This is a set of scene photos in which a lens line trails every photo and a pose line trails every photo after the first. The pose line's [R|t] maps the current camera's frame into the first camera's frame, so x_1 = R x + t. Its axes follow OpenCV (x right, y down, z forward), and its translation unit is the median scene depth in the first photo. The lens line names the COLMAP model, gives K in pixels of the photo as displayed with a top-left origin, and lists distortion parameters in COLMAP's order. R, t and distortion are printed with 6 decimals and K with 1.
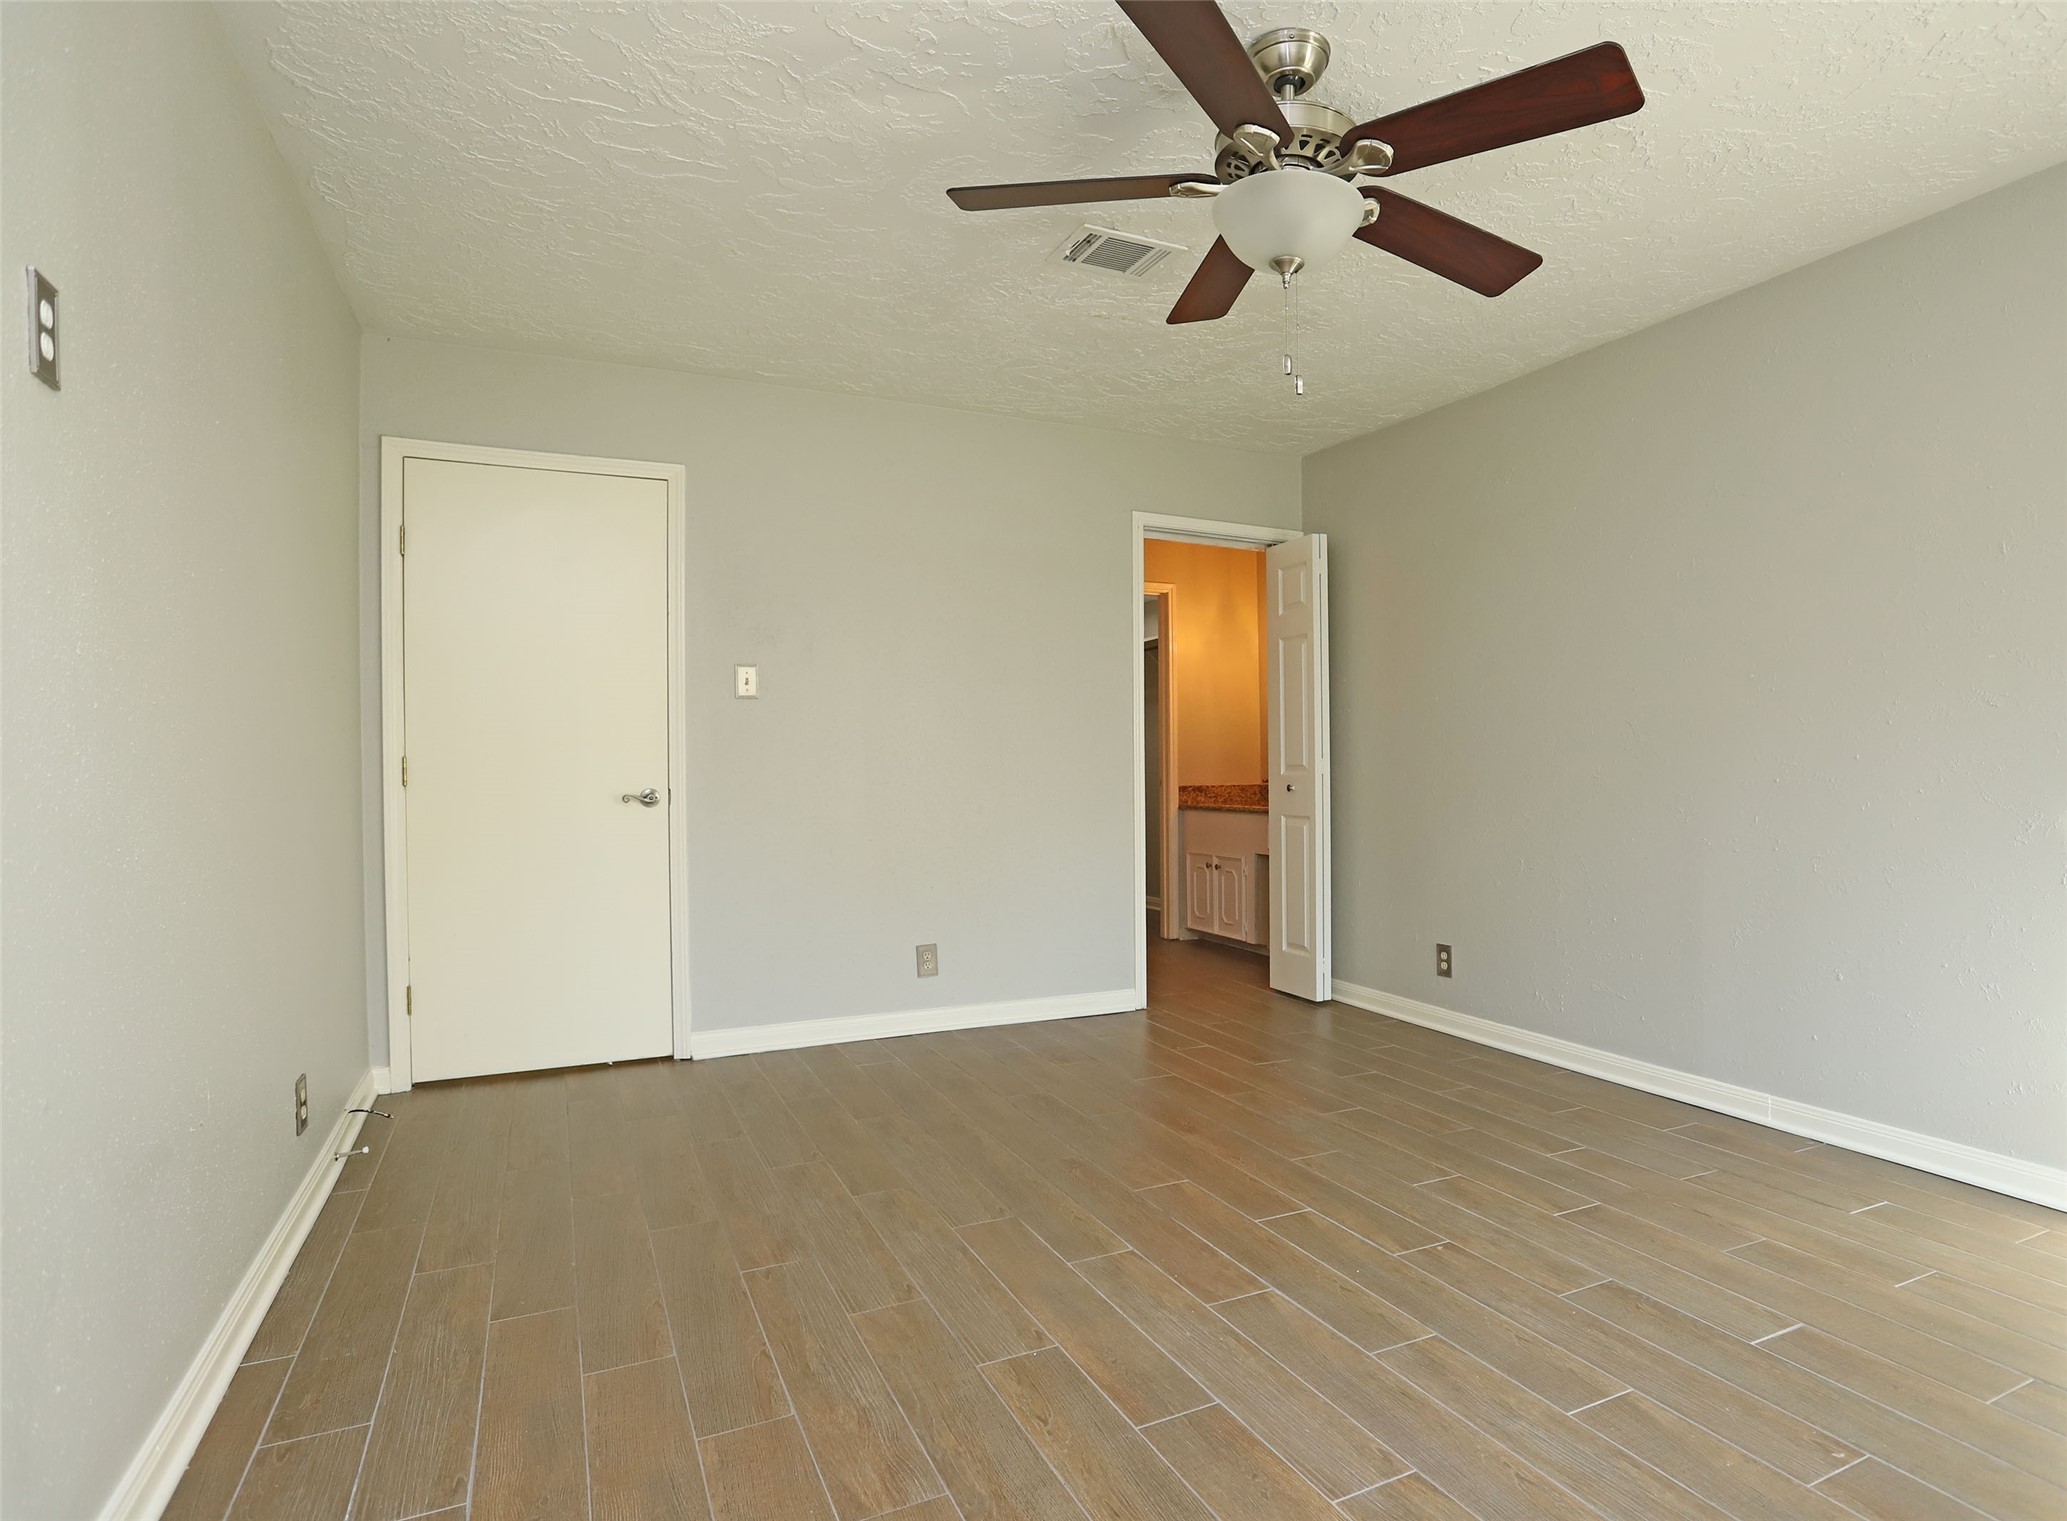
lens RADIAL K [[1069.6, 0, 1028.8], [0, 1069.6, 772.4], [0, 0, 1]] dist [-0.000038, 0.000029]
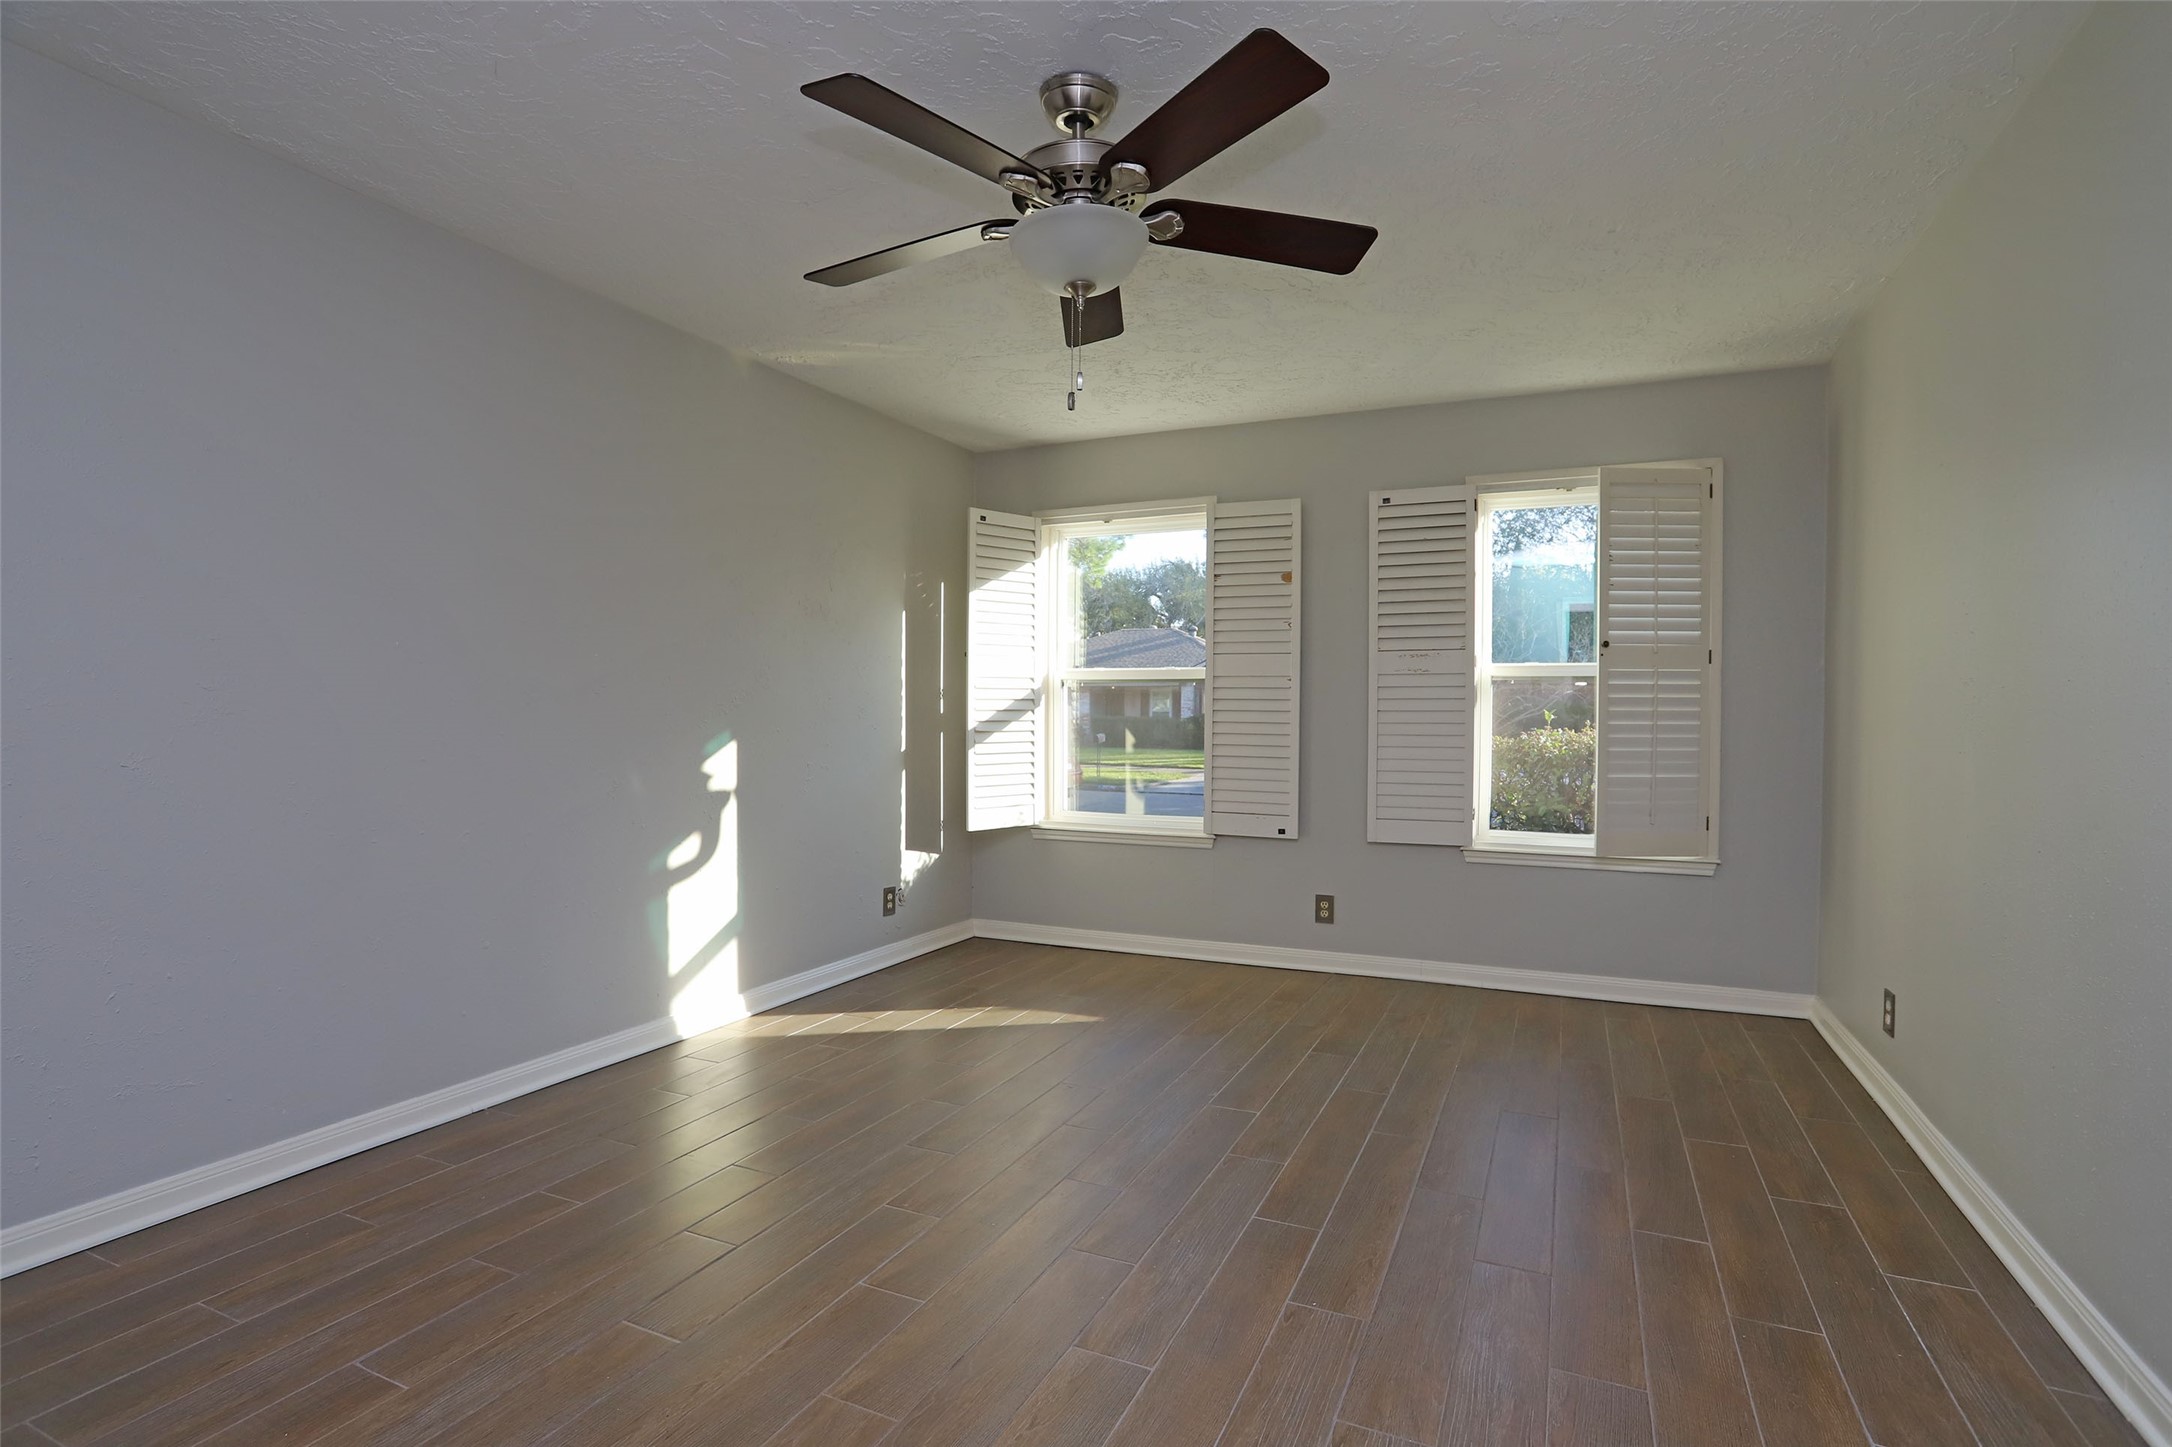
lens RADIAL K [[1065.2, 0, 1104.3], [0, 1065.2, 729.5], [0, 0, 1]] dist [-0.067953, 0.031473]
pose [[-0.671563, 0.001313, 0.740946, -0.463212], [0.006789, 0.999967, 0.004381, -0.029610], [-0.740917, 0.007973, -0.671550, 1.361878]]
